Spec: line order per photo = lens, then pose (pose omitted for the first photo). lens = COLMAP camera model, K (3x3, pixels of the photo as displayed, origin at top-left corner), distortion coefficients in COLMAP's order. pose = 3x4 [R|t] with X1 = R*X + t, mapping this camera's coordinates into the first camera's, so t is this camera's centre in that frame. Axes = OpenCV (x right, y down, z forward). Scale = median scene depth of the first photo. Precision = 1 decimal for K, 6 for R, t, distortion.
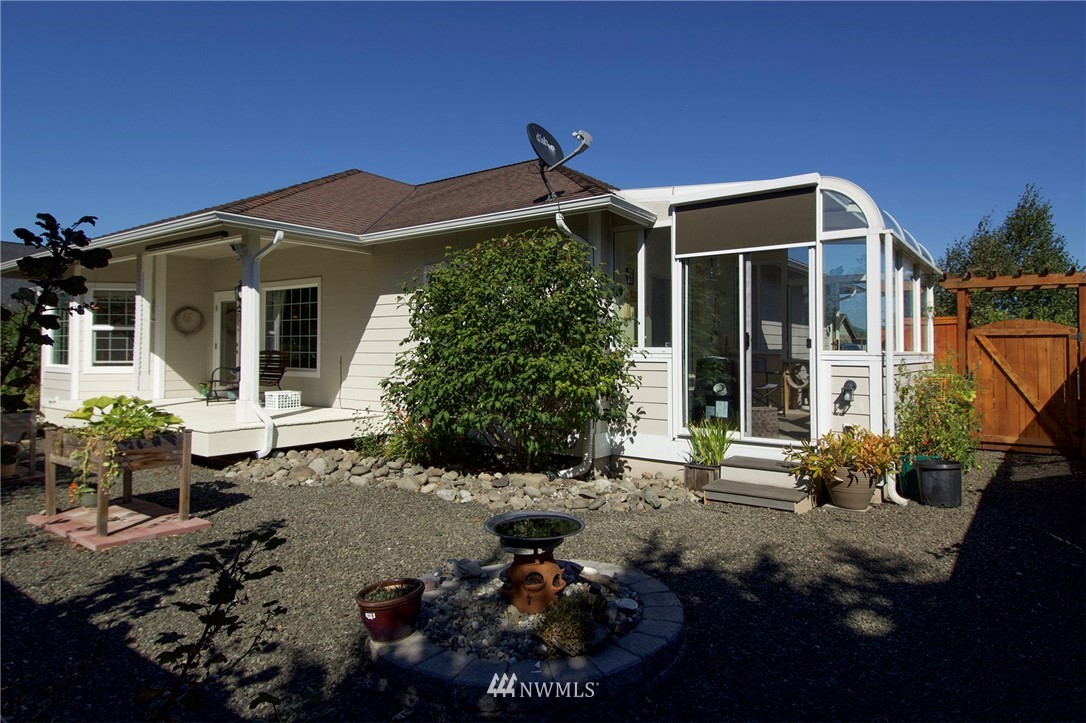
lens RADIAL K [[553.8, 0, 544.2], [0, 553.8, 354.7], [0, 0, 1]] dist [-0.000281, -0.008813]
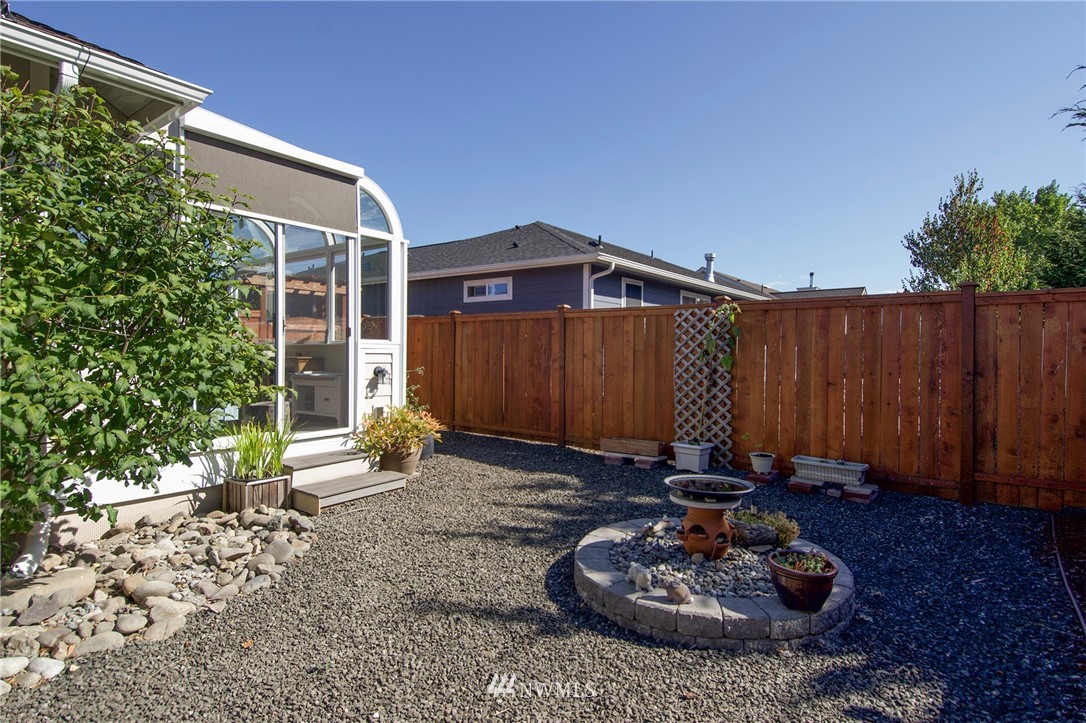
lens RADIAL K [[566.1, 0, 548.4], [0, 566.1, 363.7], [0, 0, 1]] dist [0.064609, -0.046095]
pose [[0.041299, -0.021754, 0.998910, -0.319004], [-0.002699, 0.999757, 0.021884, 0.007972], [-0.999143, -0.003600, 0.041230, 0.334894]]
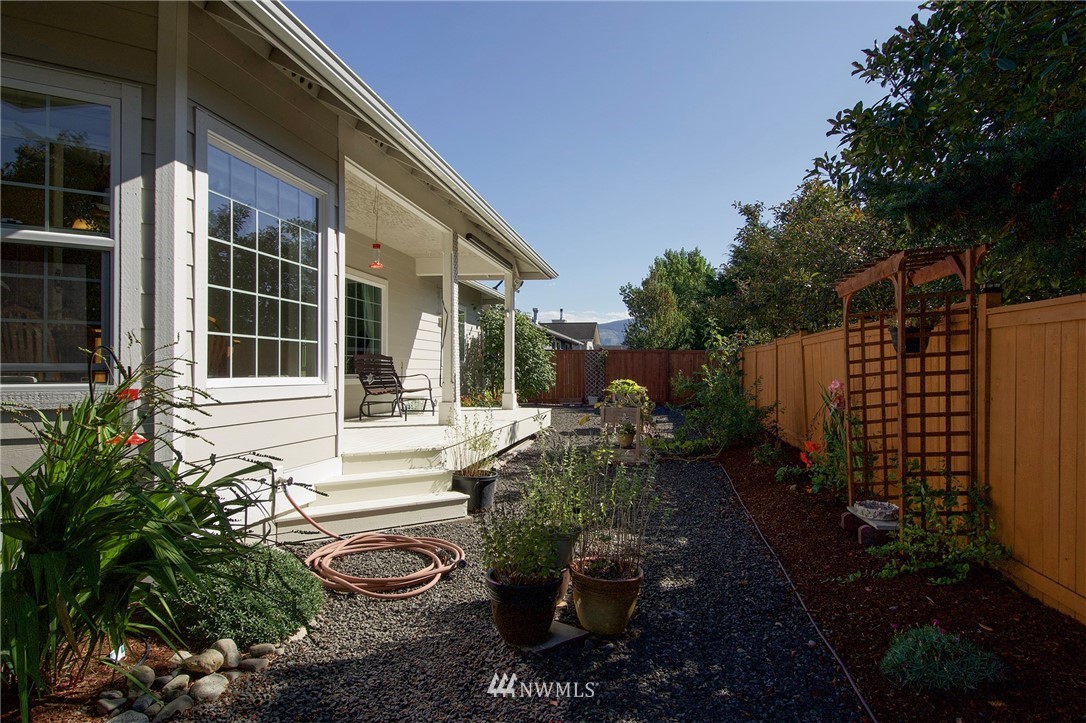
lens RADIAL K [[566.1, 0, 548.4], [0, 566.1, 363.7], [0, 0, 1]] dist [0.064609, -0.046095]
pose [[-0.402301, 0.004250, 0.915497, -1.123847], [-0.000426, 0.999988, -0.004829, 0.009382], [-0.915507, -0.002332, -0.402295, 0.932203]]
